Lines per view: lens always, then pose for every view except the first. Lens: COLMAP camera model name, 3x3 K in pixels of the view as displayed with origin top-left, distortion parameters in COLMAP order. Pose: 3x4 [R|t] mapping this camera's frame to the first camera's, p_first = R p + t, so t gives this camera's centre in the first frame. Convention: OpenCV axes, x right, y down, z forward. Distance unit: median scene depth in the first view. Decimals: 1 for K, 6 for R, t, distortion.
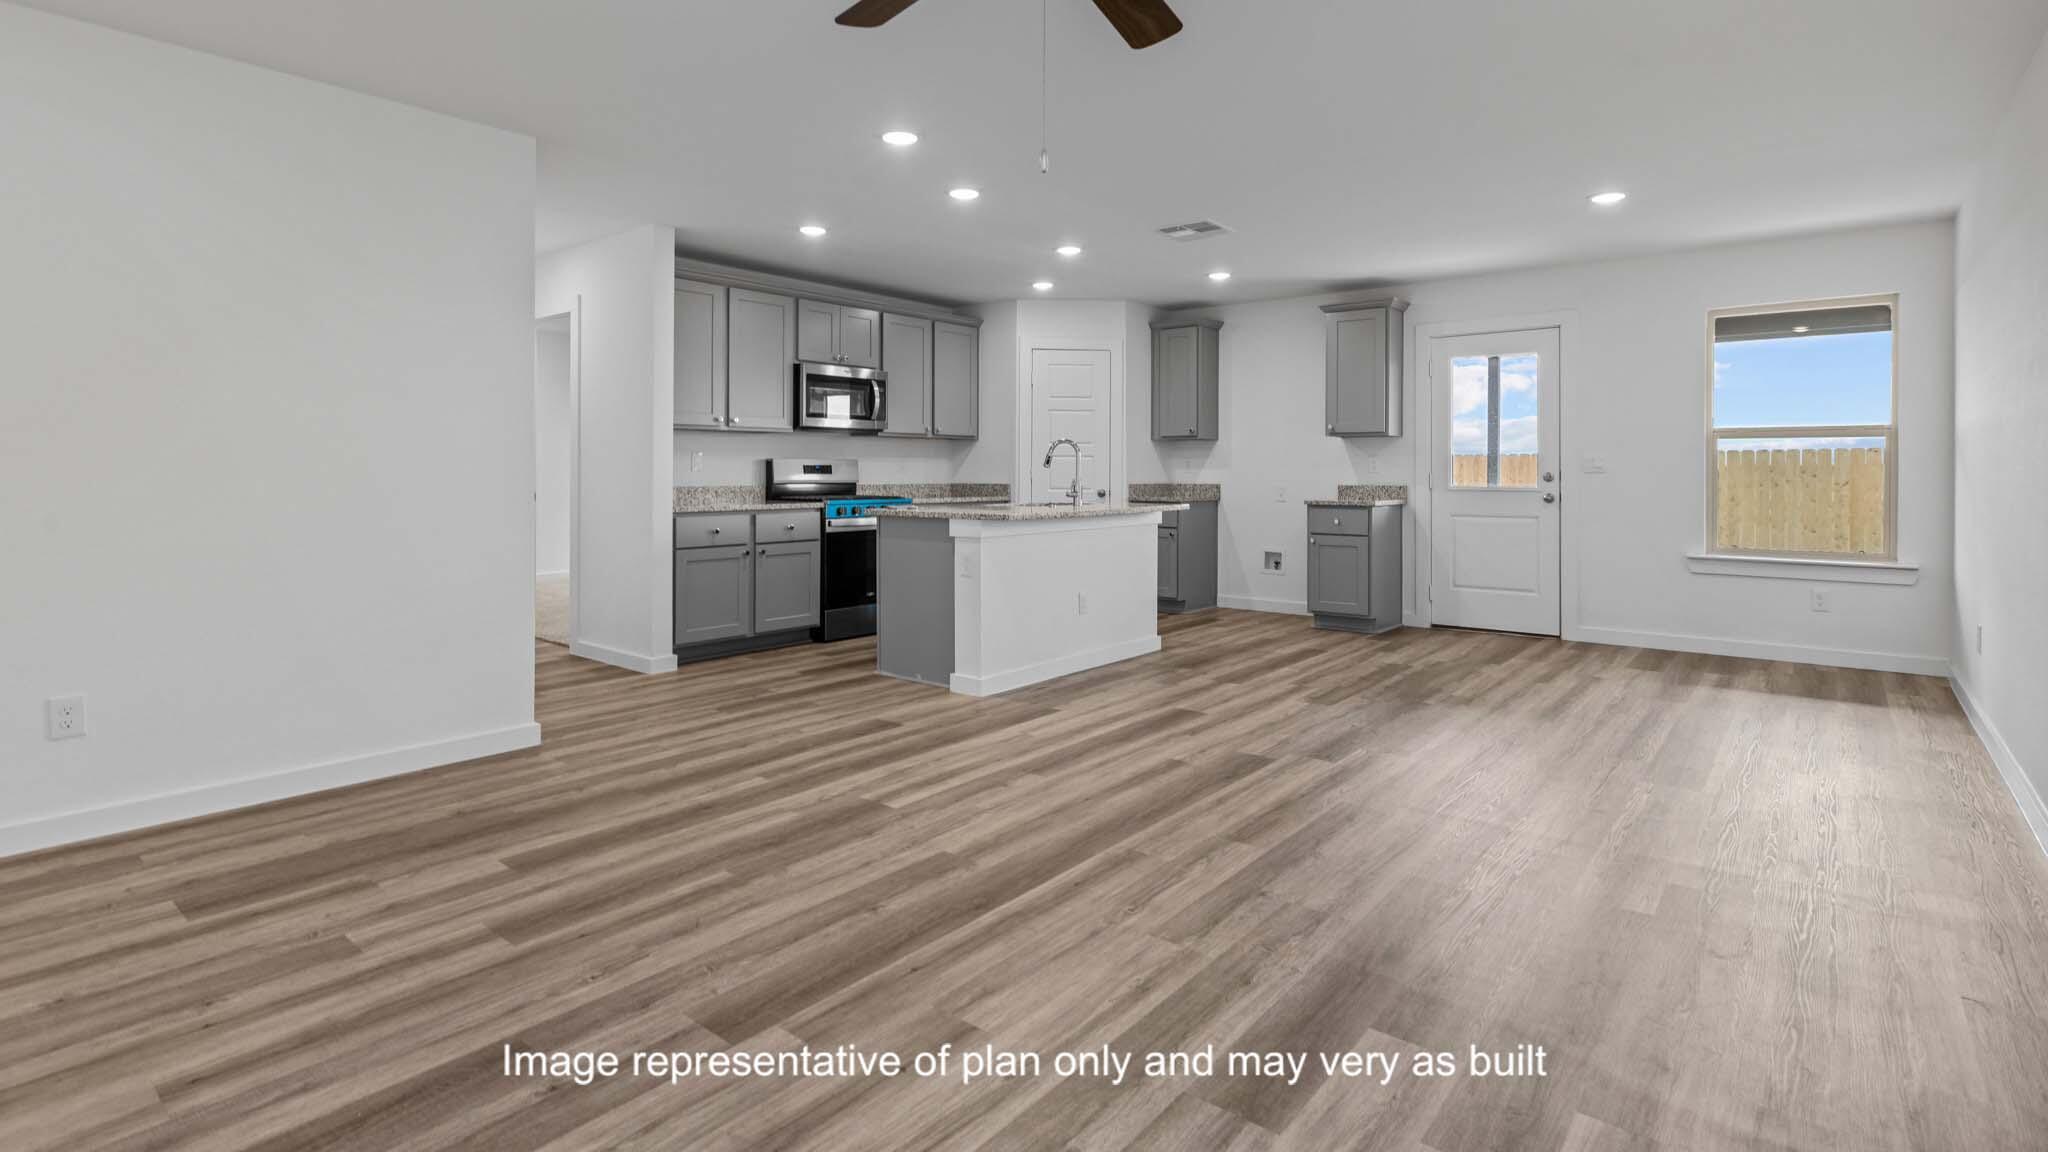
lens RADIAL K [[975.0, 0, 1018.3], [0, 975.0, 477.7], [0, 0, 1]] dist [-0.003563, -0.000113]
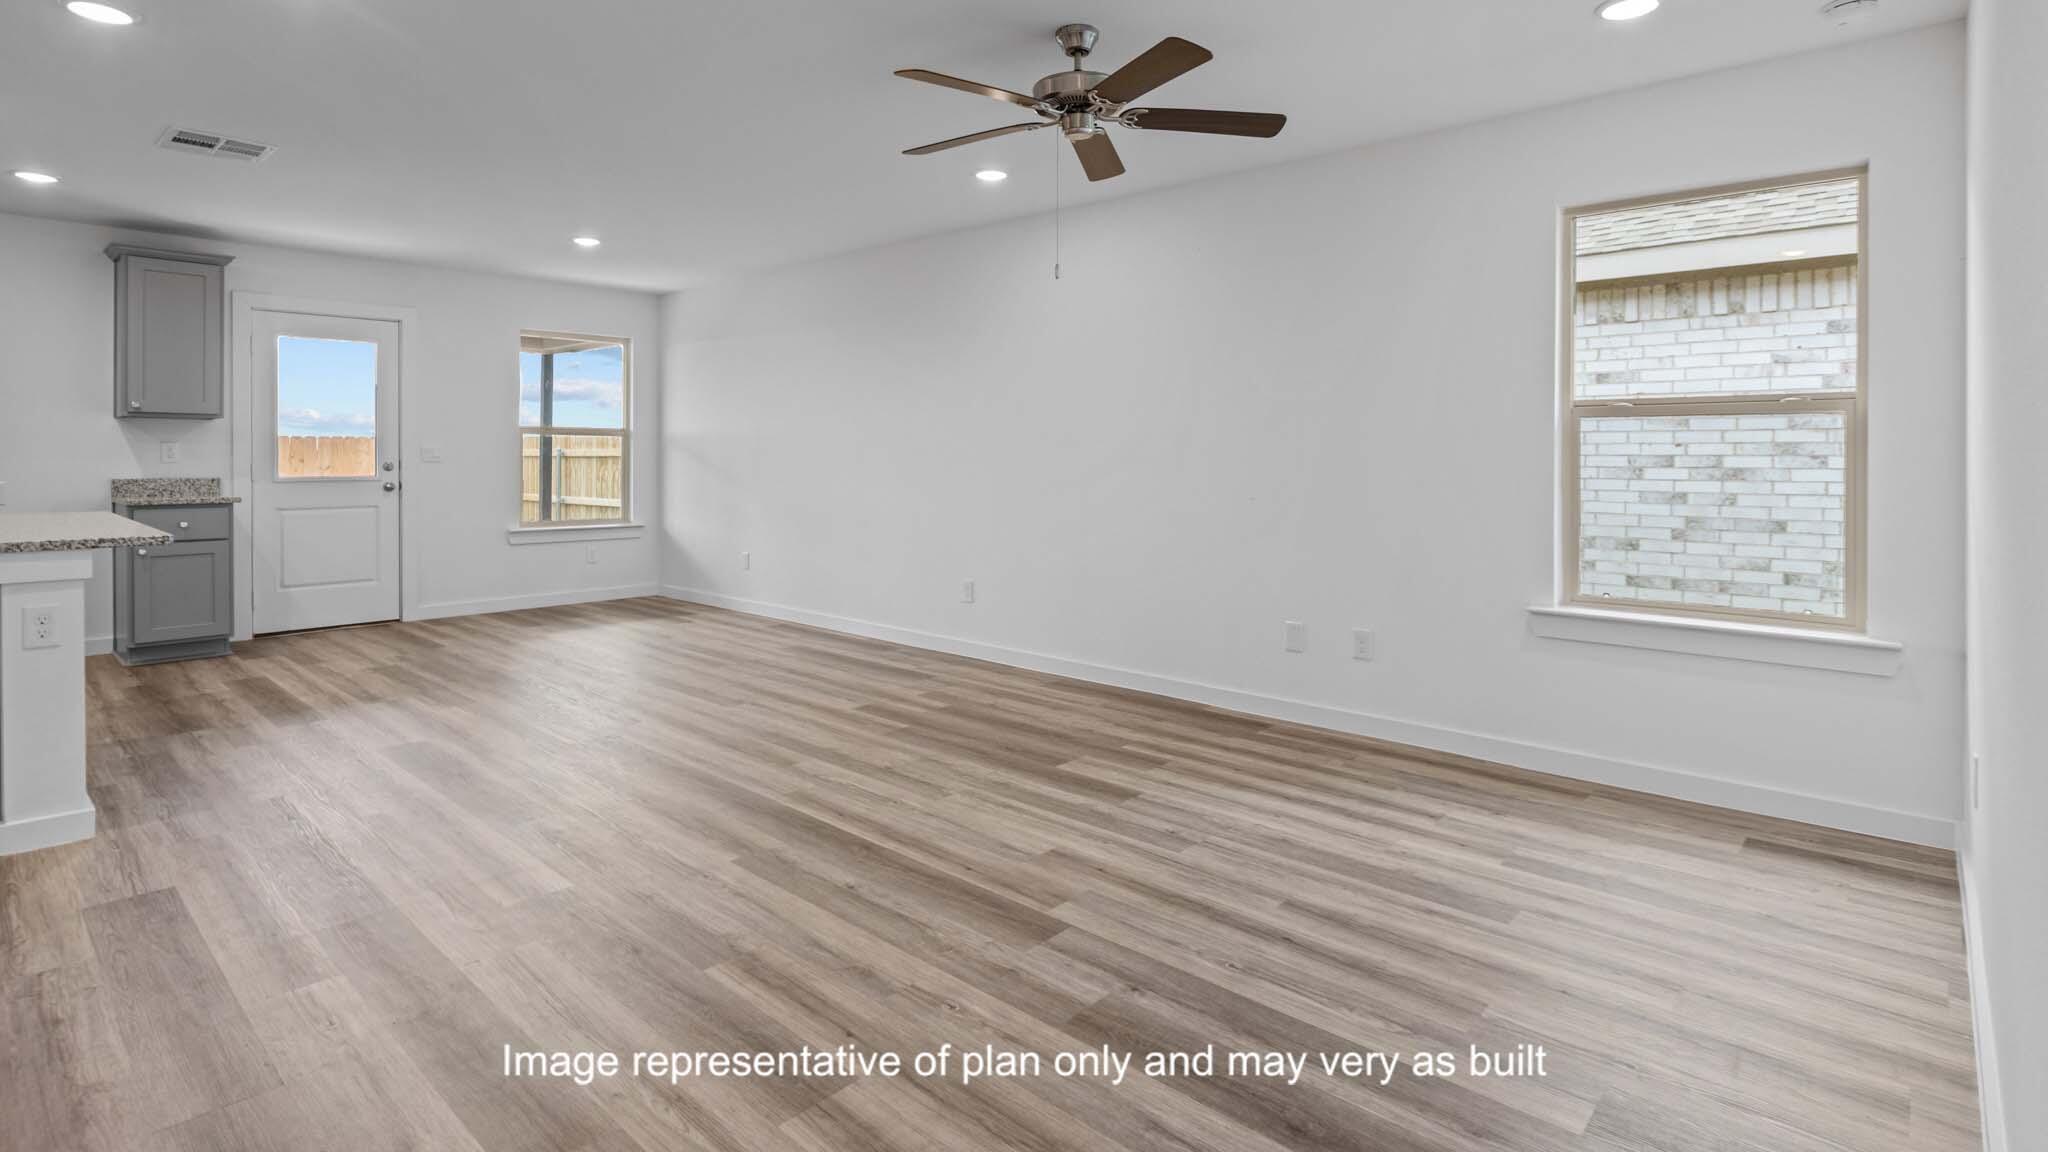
lens RADIAL K [[959.2, 0, 1010.4], [0, 959.2, 518.2], [0, 0, 1]] dist [-0.010126, 0.000041]
pose [[0.073277, -0.064714, 0.995210, -0.390840], [0.001289, 0.997898, 0.064793, -0.010143], [-0.997311, -0.003465, 0.073206, 0.253405]]
